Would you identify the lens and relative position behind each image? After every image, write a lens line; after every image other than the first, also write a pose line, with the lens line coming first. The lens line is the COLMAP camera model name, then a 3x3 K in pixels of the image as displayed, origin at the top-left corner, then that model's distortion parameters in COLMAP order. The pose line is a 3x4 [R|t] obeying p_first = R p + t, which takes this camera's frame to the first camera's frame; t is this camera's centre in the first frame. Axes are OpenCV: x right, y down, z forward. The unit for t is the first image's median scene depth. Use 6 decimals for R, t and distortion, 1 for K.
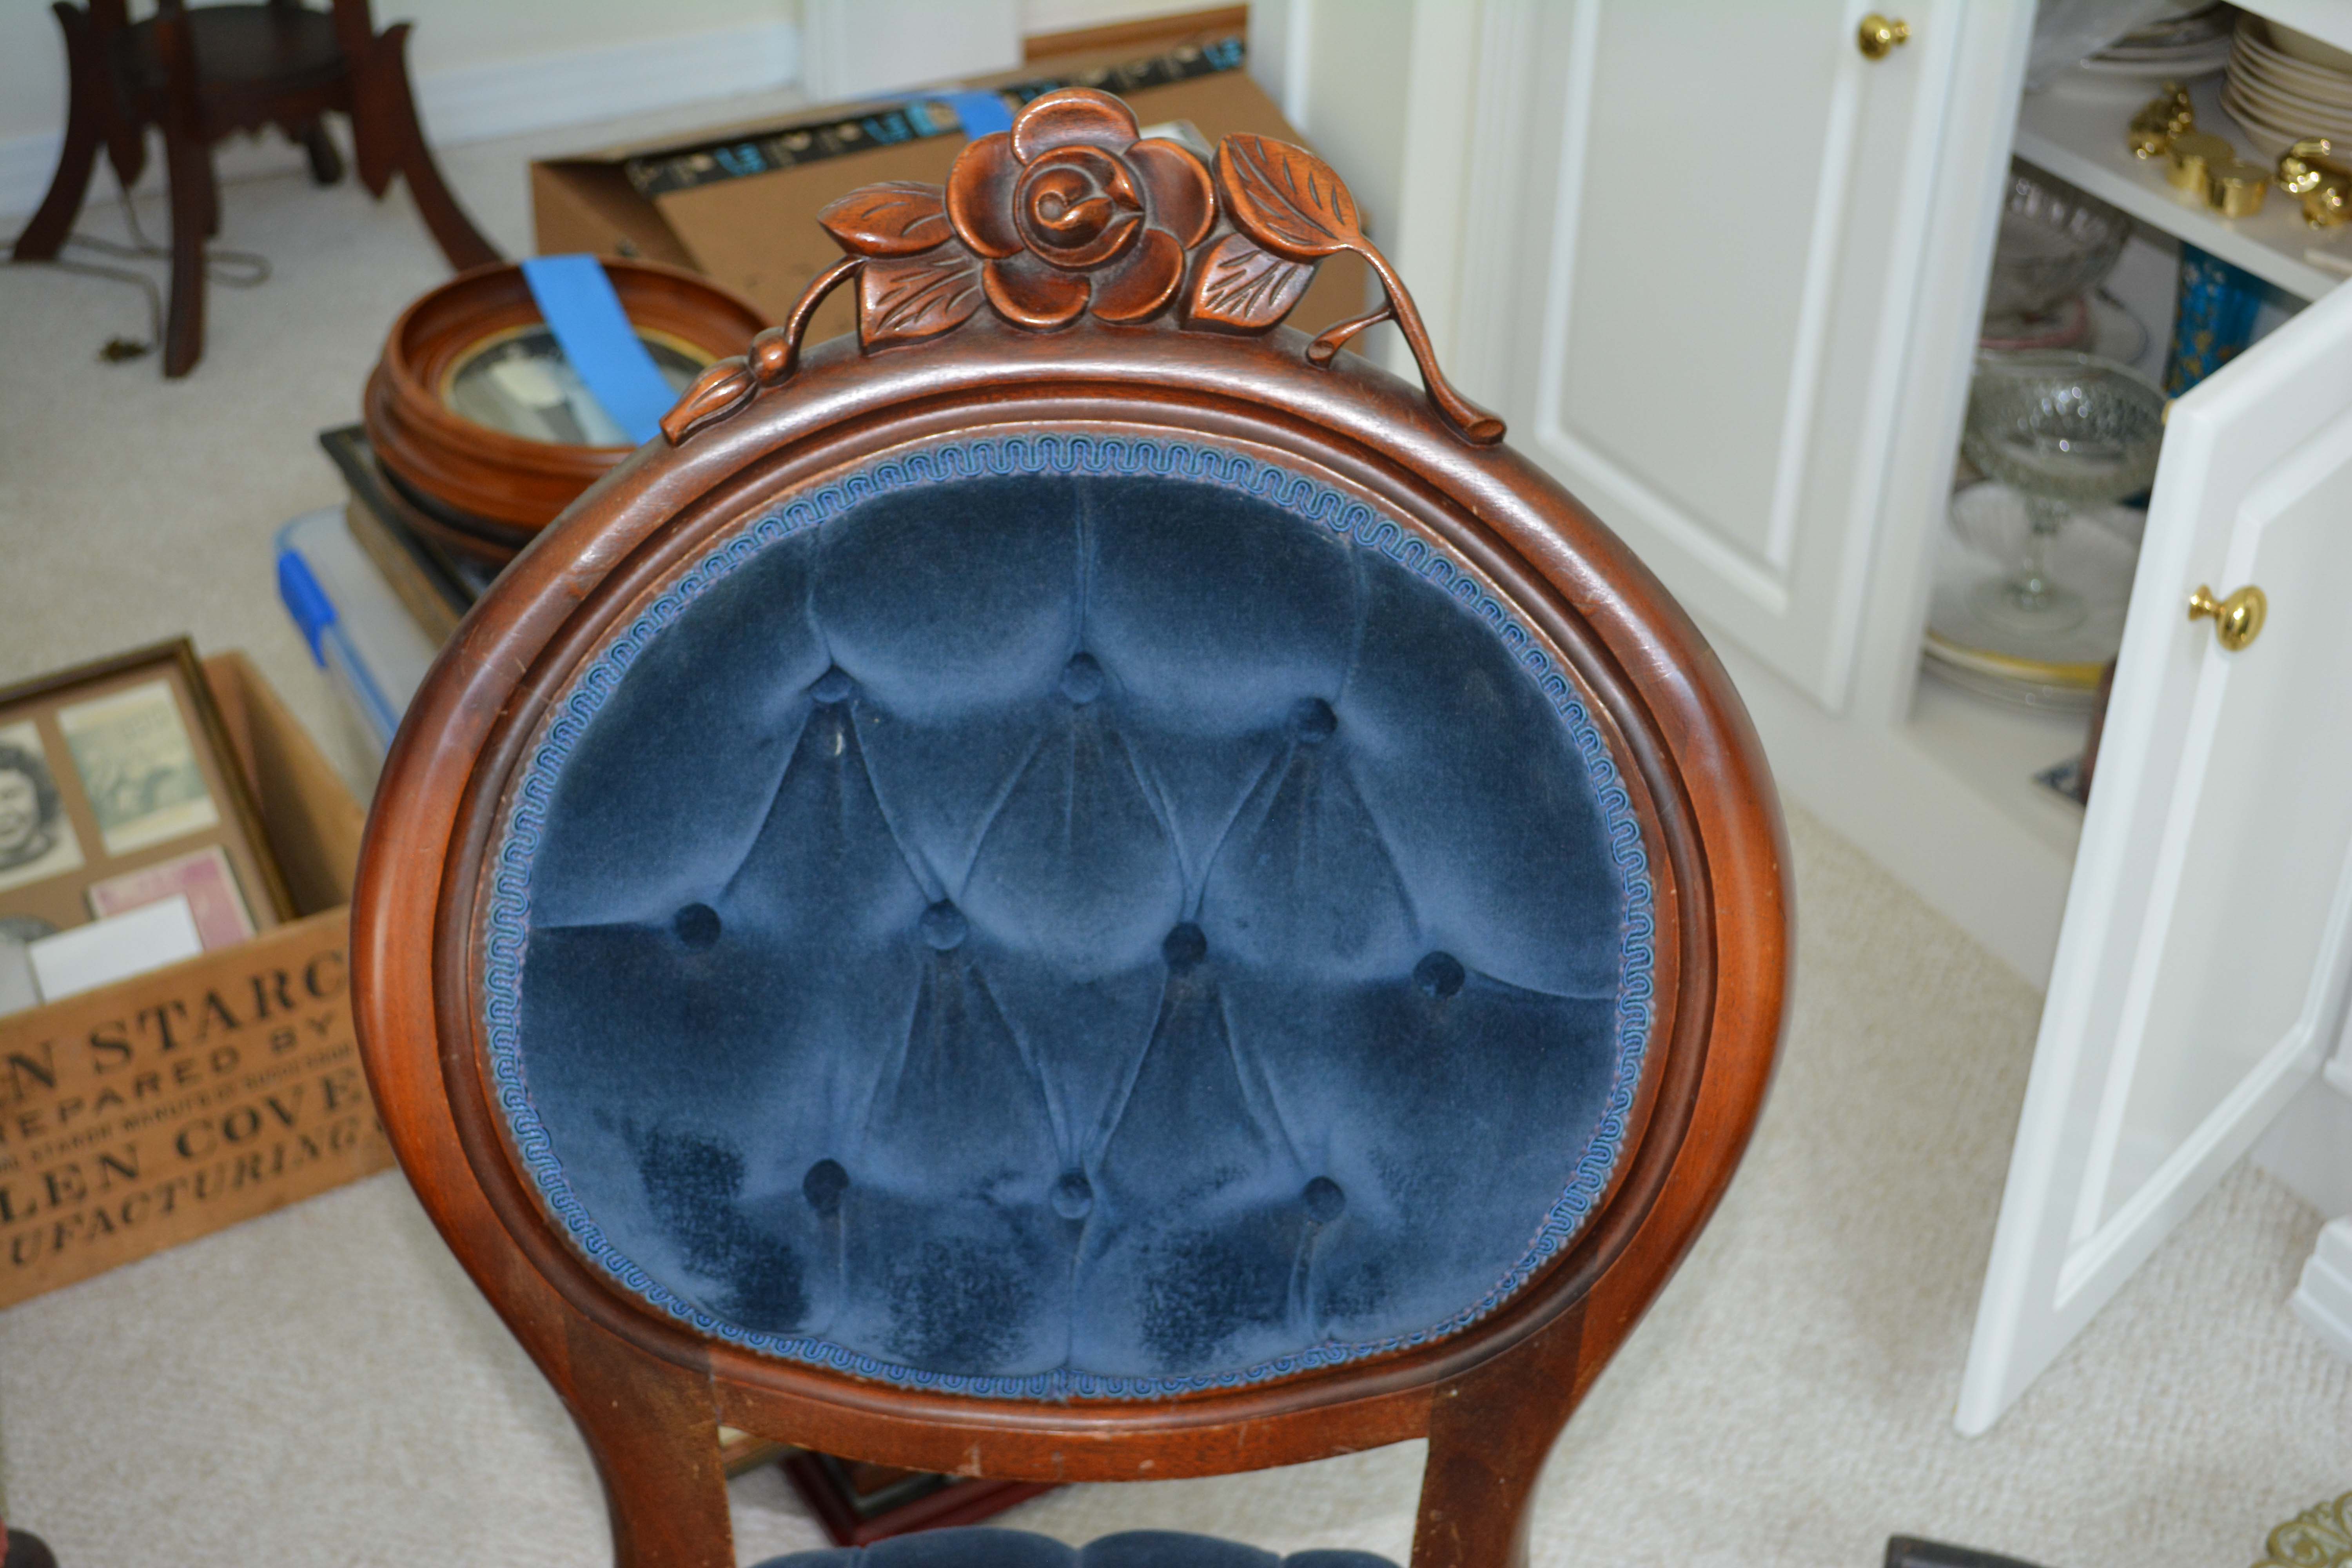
lens RADIAL K [[3063.6, 0, 1138.6], [0, 3063.6, 816.8], [0, 0, 1]] dist [-0.017062, -0.032934]
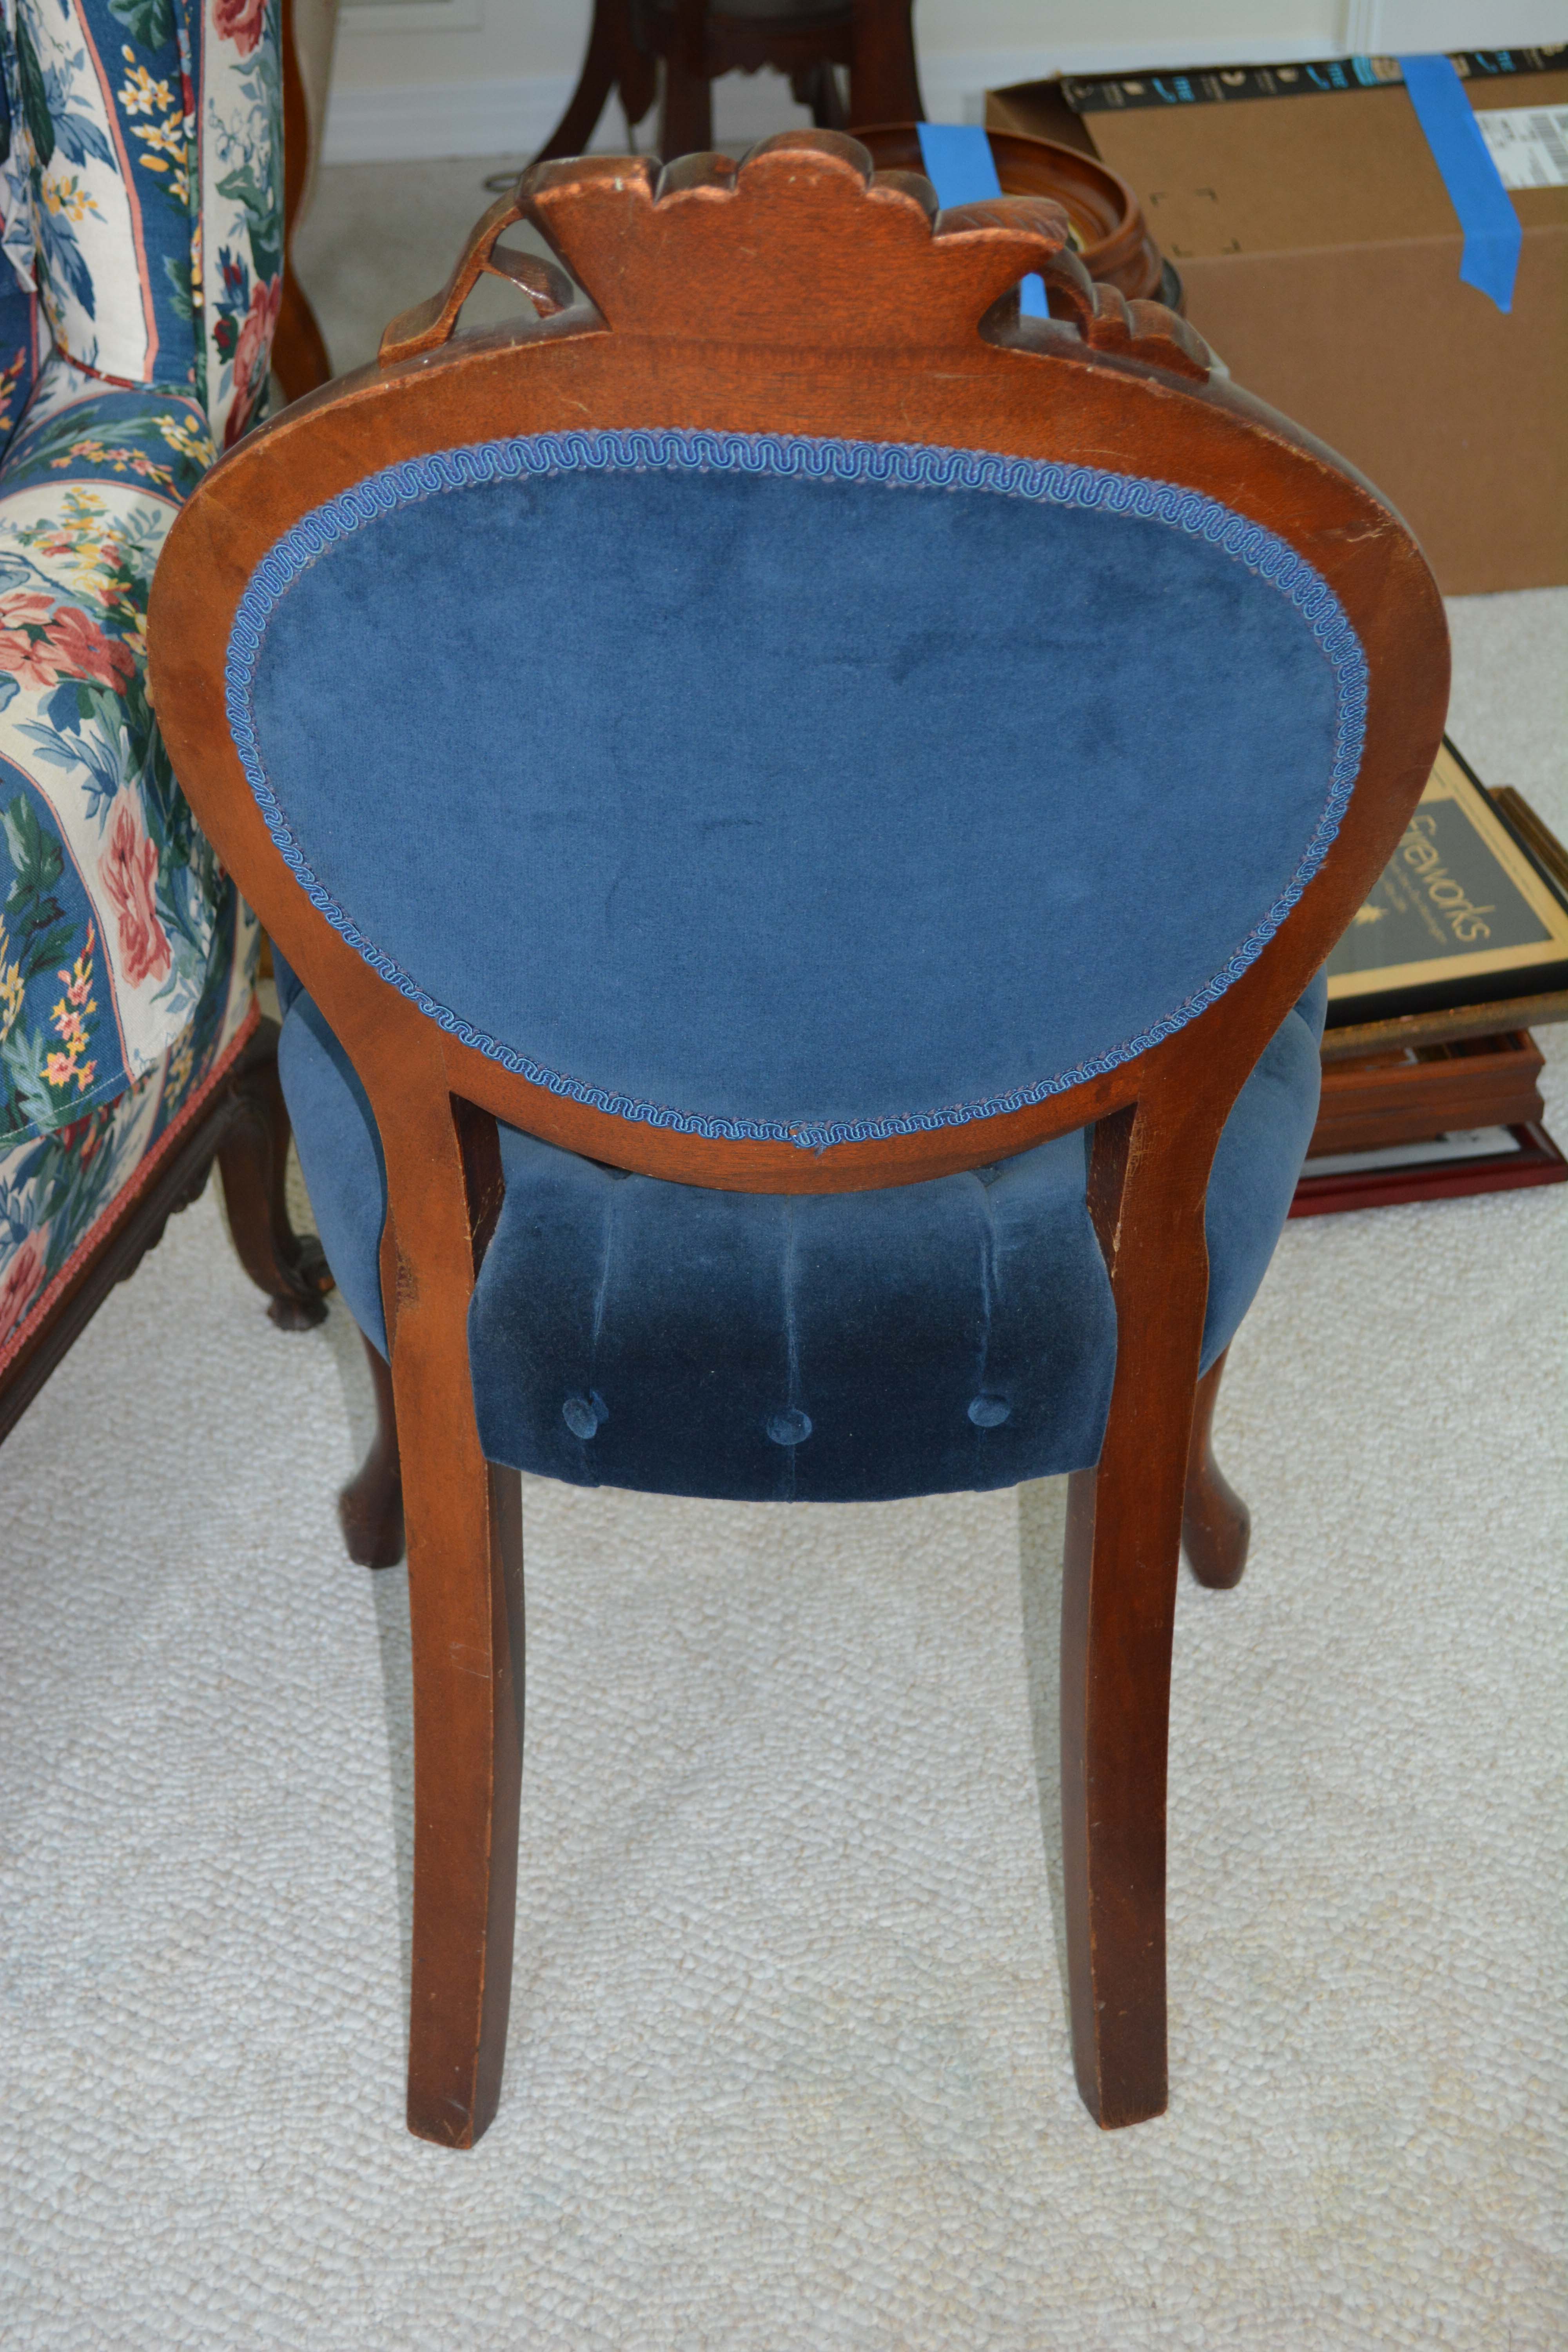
lens RADIAL K [[3737.8, 0, 784.0], [0, 3737.8, 1176.0], [0, 0, 1]] dist [-0.011233, 0.086281]
pose [[0.947852, 0.156565, -0.277603, 0.338882], [-0.159037, 0.987177, 0.013737, 0.332237], [0.276194, 0.031128, 0.960598, -0.502125]]
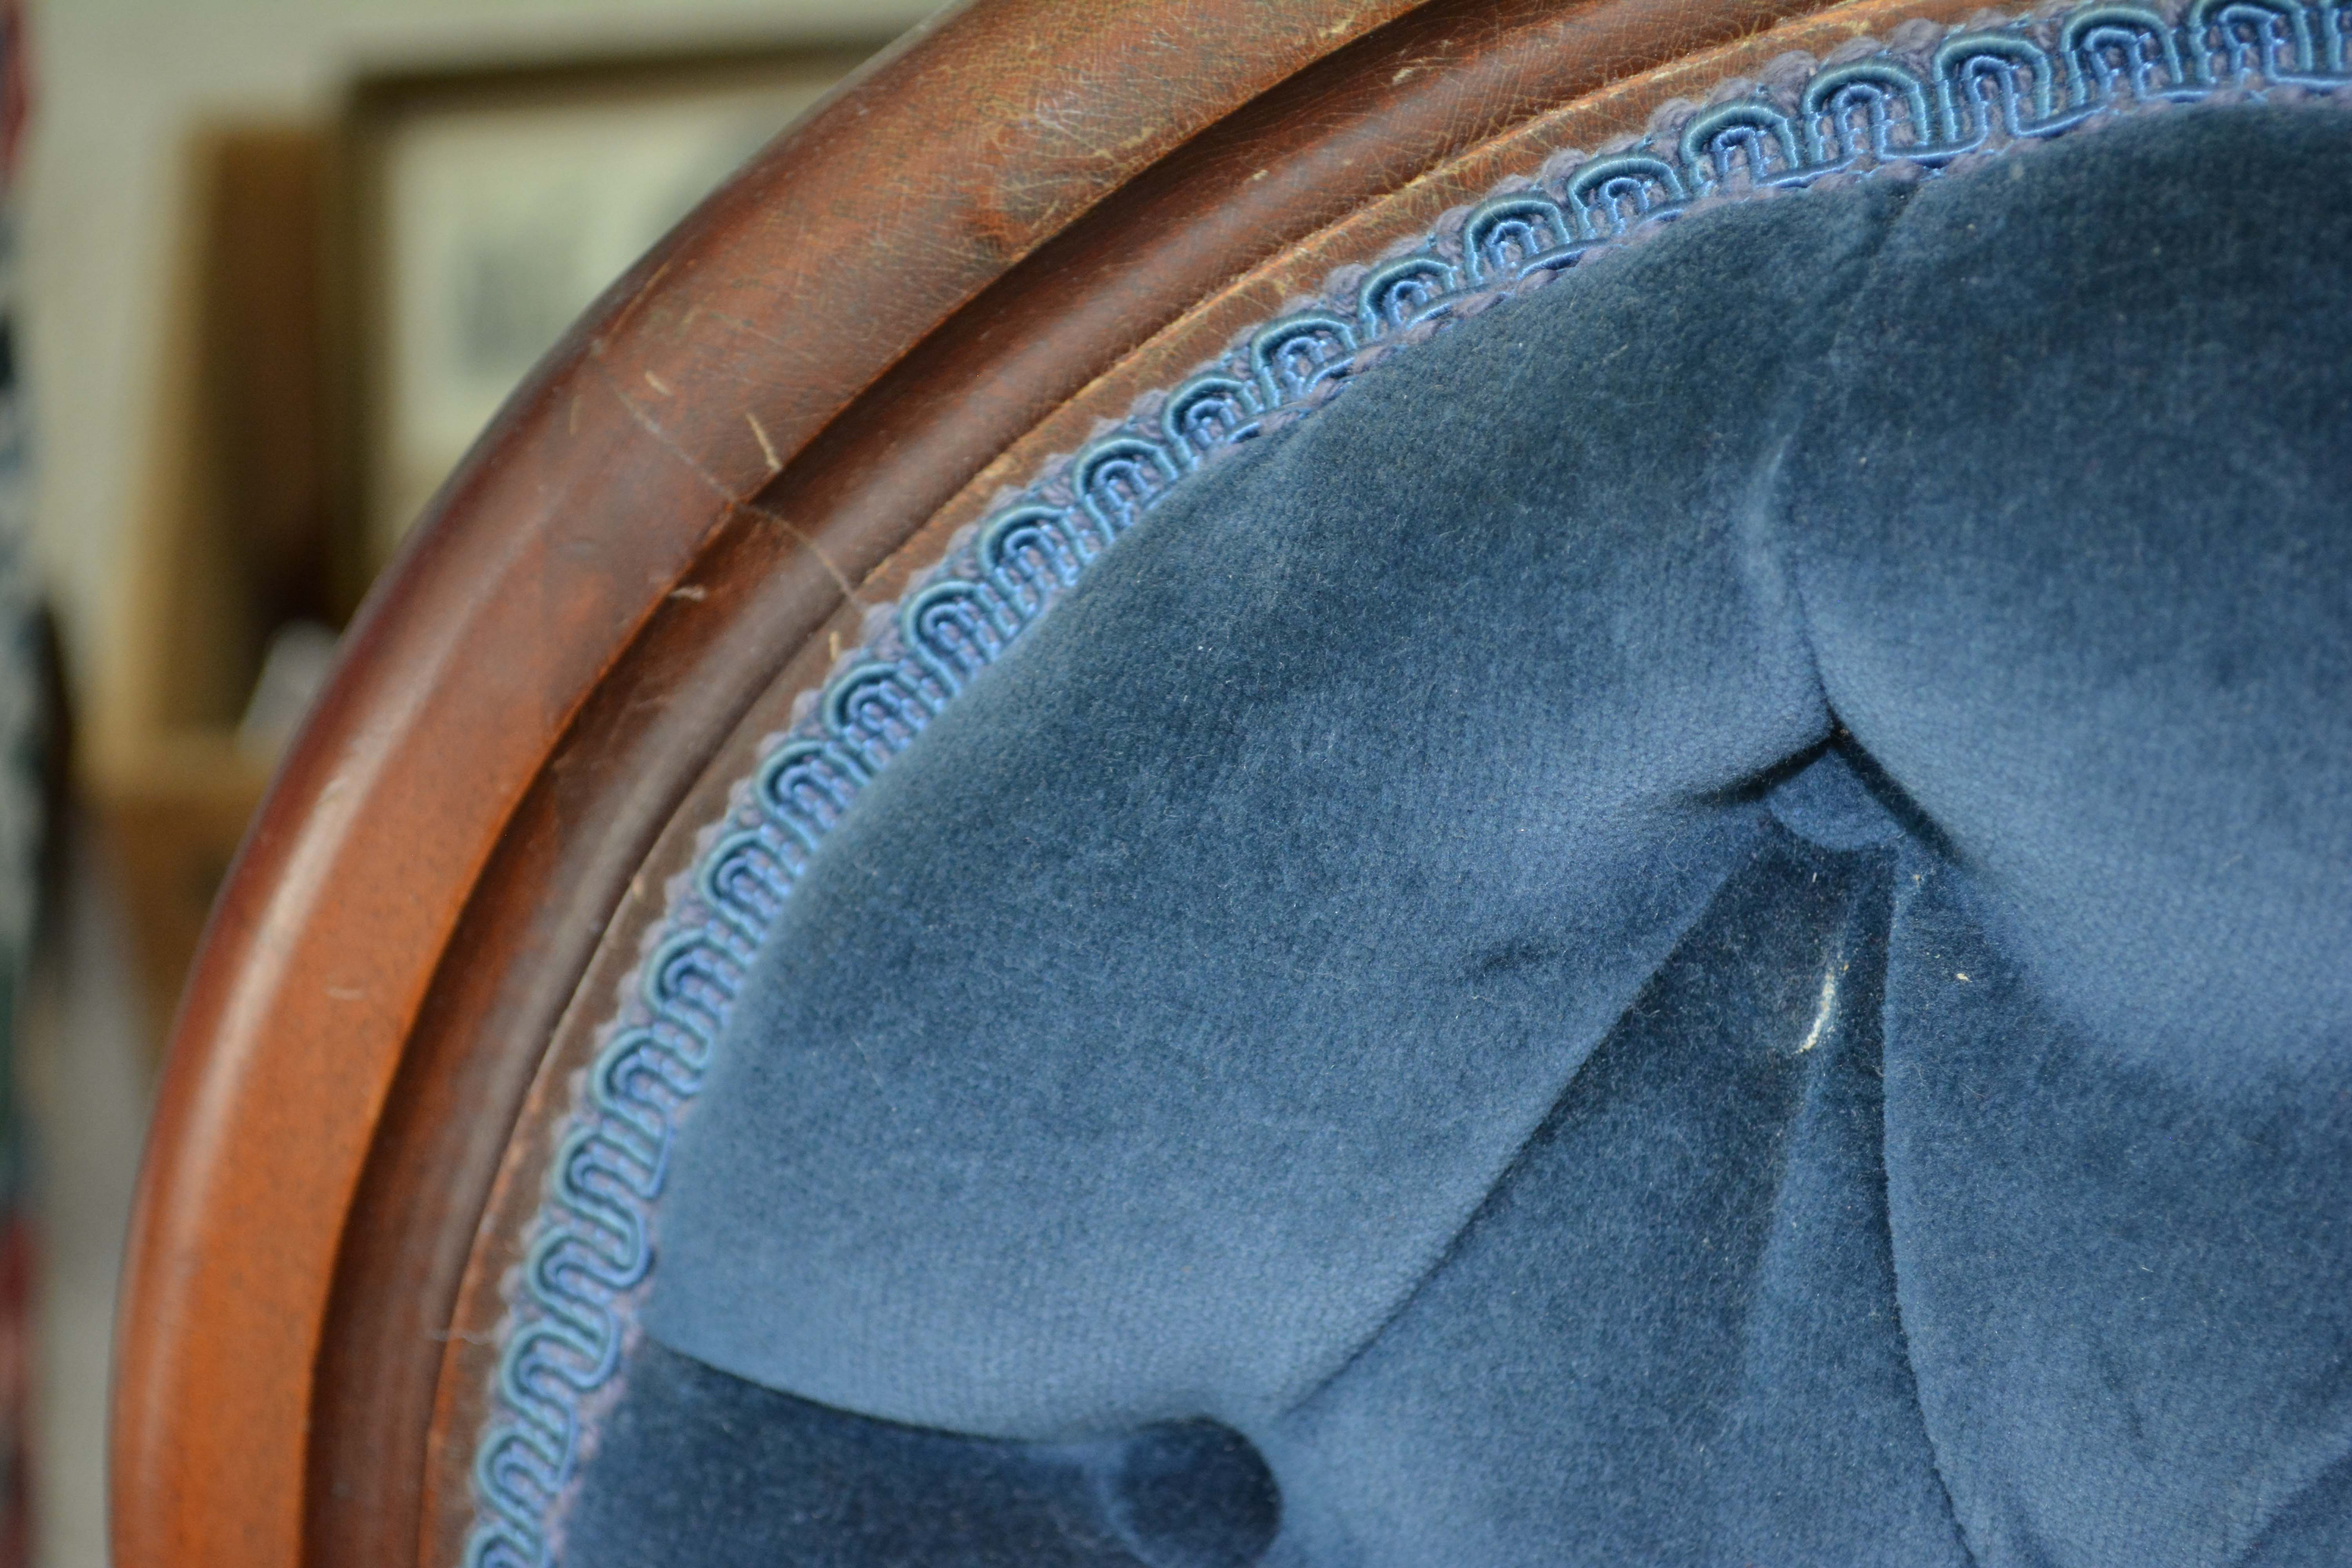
lens RADIAL K [[5239.1, 0, 1126.5], [0, 5239.1, 786.0], [0, 0, 1]] dist [0.012790, 0.230182]
pose [[0.883307, 0.258526, -0.391066, 0.050829], [-0.224694, 0.965608, 0.130822, -0.236509], [0.411437, -0.027686, 0.911018, 1.553110]]
